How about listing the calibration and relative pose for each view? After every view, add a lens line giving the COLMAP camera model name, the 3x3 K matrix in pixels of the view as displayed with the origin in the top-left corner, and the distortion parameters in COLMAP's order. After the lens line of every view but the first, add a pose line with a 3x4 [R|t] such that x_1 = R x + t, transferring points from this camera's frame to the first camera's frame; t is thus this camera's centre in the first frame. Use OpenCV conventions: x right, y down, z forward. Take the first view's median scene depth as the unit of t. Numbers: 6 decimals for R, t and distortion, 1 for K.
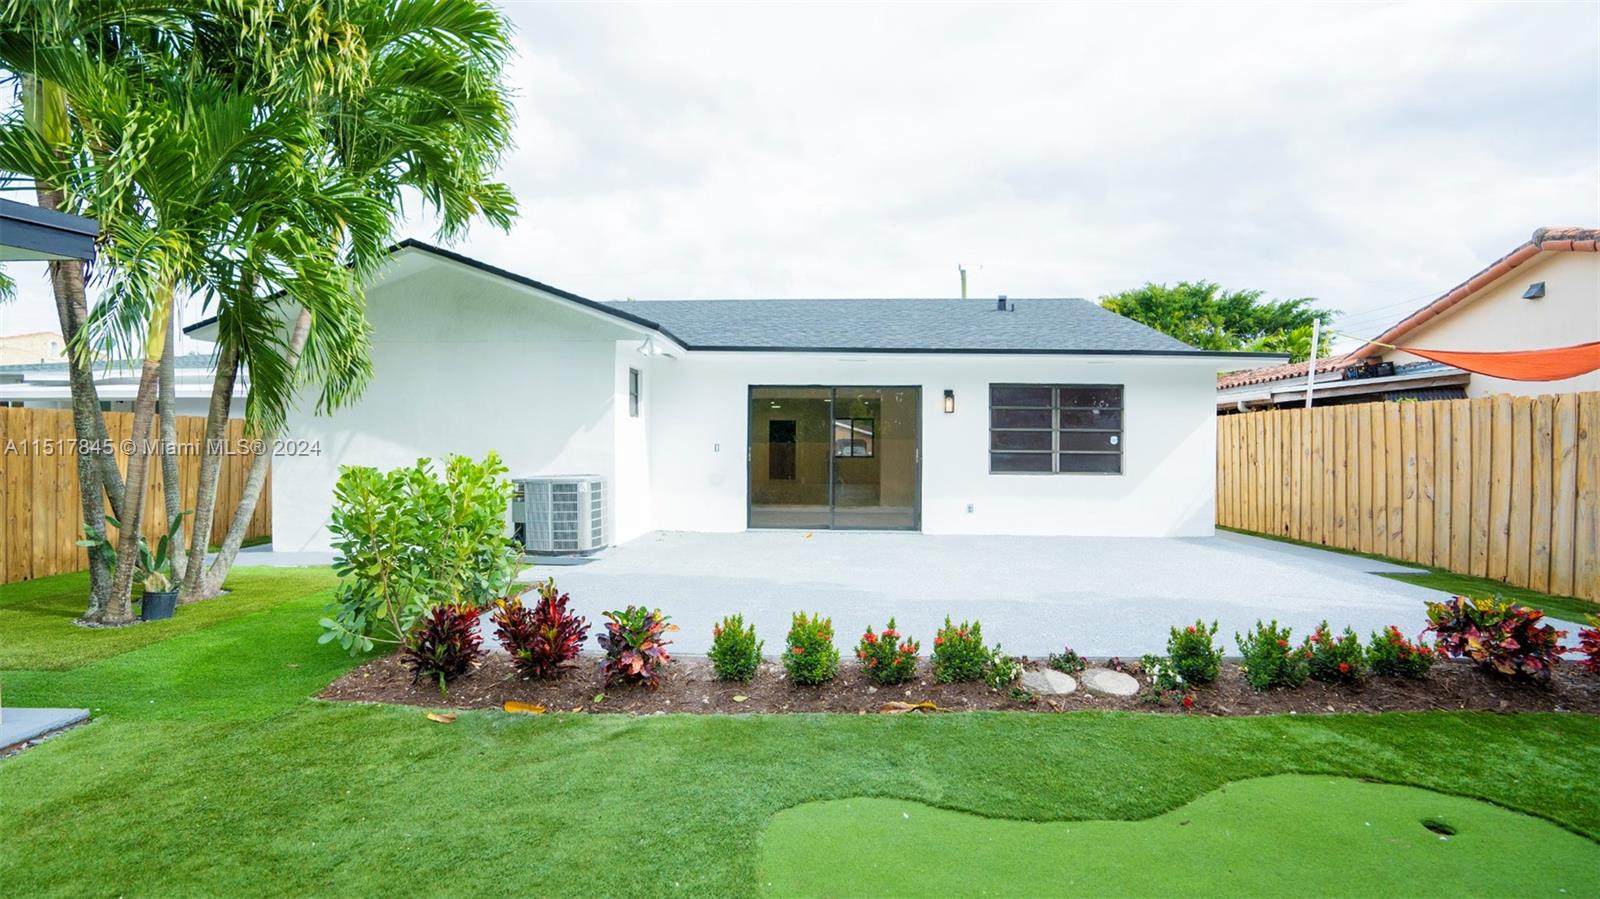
lens RADIAL K [[770.5, 0, 798.6], [0, 770.5, 453.5], [0, 0, 1]] dist [-0.044334, 0.014477]
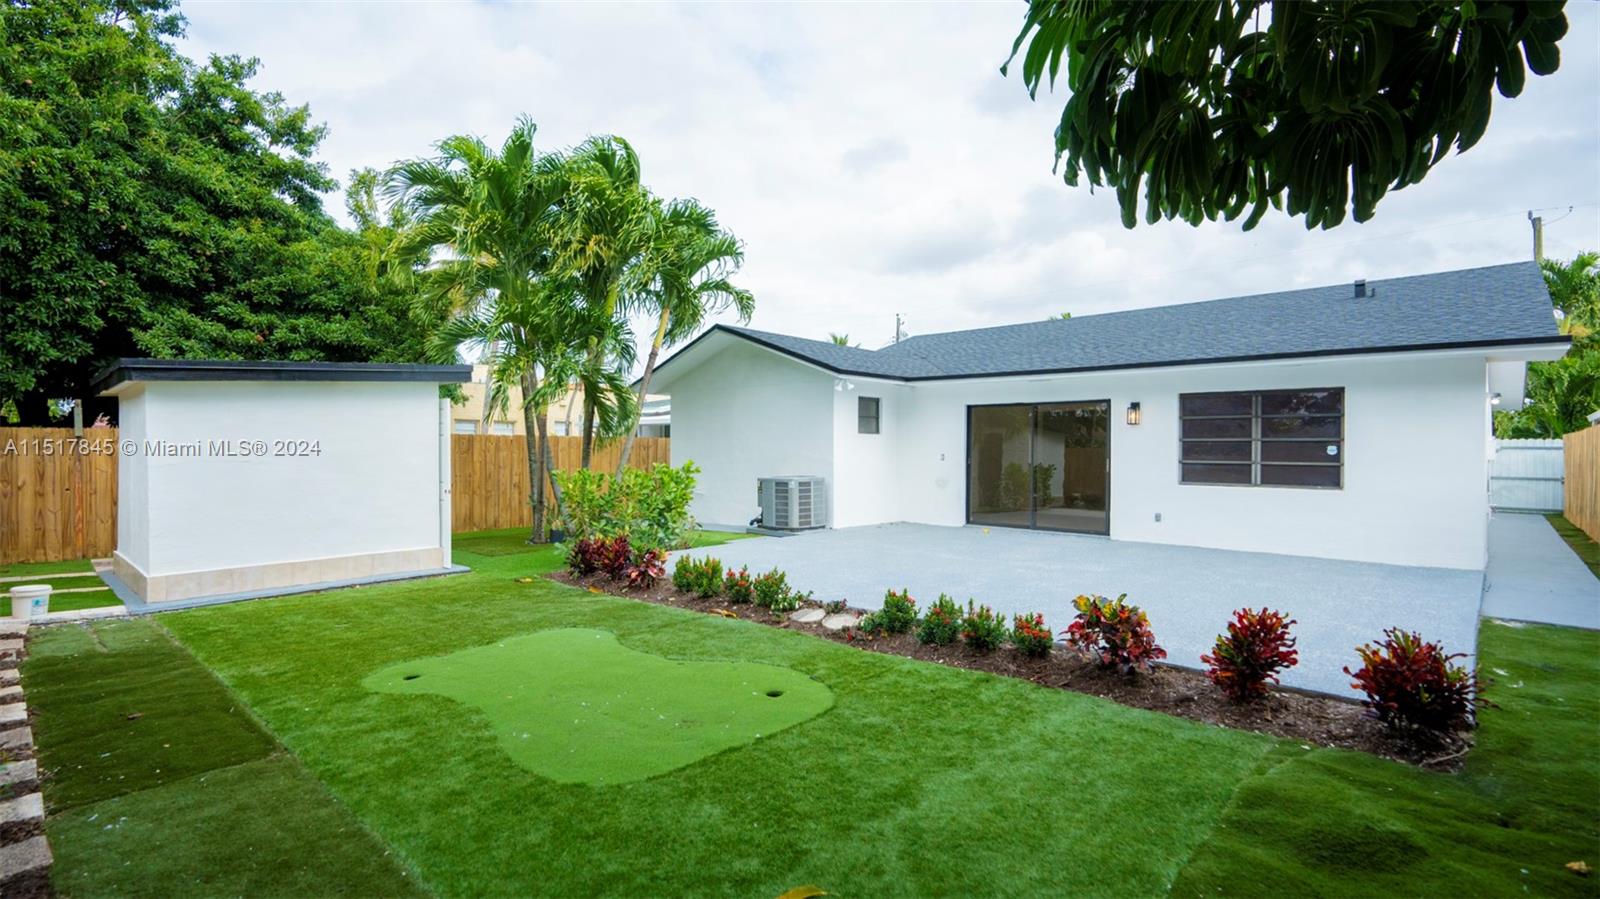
lens RADIAL K [[770.5, 0, 802.2], [0, 770.5, 452.5], [0, 0, 1]] dist [-0.044334, 0.014477]
pose [[0.759784, 0.001097, -0.650175, 0.520412], [-0.005085, 0.999978, -0.004254, -0.008024], [0.650156, 0.006538, 0.759773, -0.073742]]
